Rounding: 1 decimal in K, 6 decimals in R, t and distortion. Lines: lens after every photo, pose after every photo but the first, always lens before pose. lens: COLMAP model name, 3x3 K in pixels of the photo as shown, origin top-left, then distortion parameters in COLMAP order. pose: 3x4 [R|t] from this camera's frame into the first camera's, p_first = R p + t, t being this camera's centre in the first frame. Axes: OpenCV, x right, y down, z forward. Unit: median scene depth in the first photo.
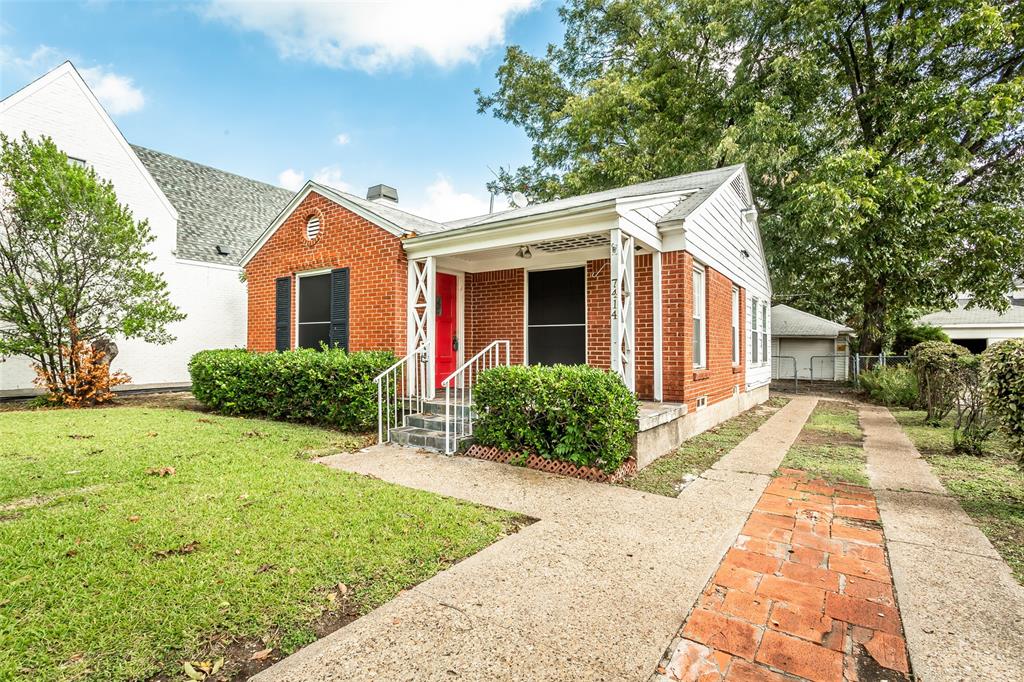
lens RADIAL K [[492.6, 0, 511.3], [0, 492.6, 337.4], [0, 0, 1]] dist [-0.001331, 0.003167]
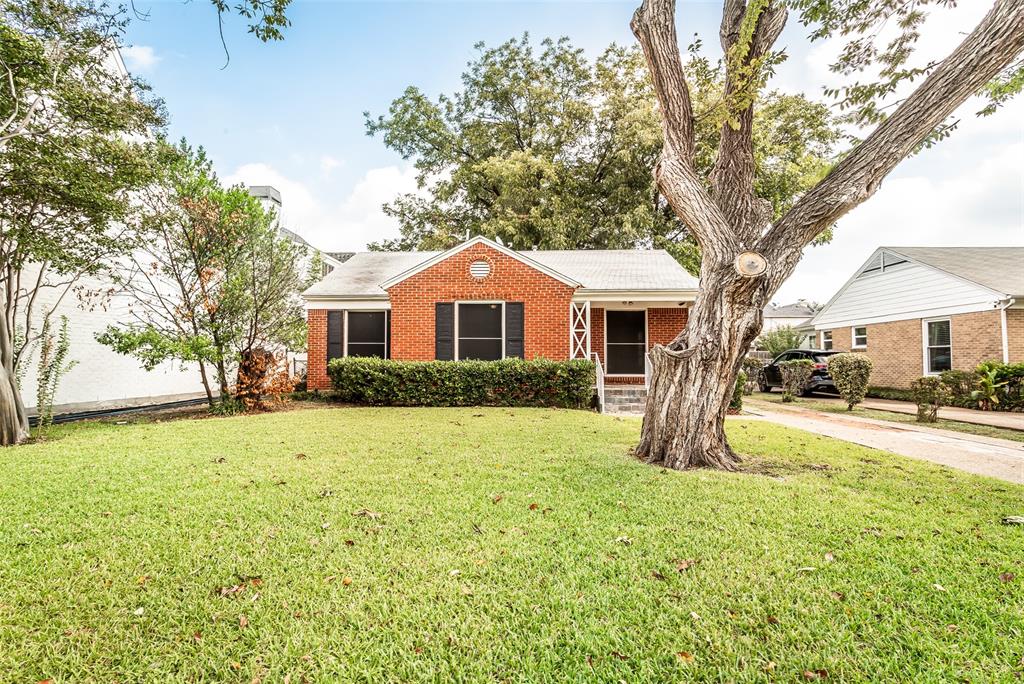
lens RADIAL K [[492.6, 0, 518.5], [0, 492.6, 348.9], [0, 0, 1]] dist [-0.001331, 0.003167]
pose [[0.841855, 0.008499, 0.539637, -1.097339], [-0.012725, 0.999911, 0.004104, -0.008443], [-0.539554, -0.010322, 0.841888, -0.222144]]
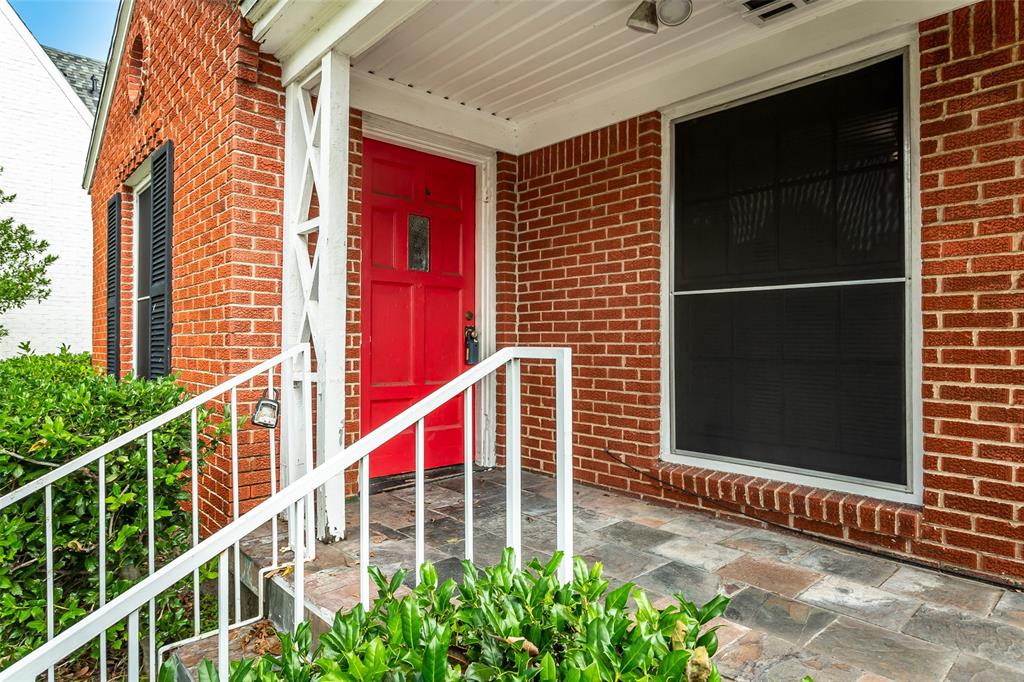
lens RADIAL K [[581.5, 0, 512.5], [0, 581.5, 339.6], [0, 0, 1]] dist [-0.008296, -0.000757]
pose [[0.975057, -0.000563, -0.221954, 0.015198], [0.004791, 0.999817, 0.018511, -0.000285], [0.221903, -0.019112, 0.974881, 0.608928]]
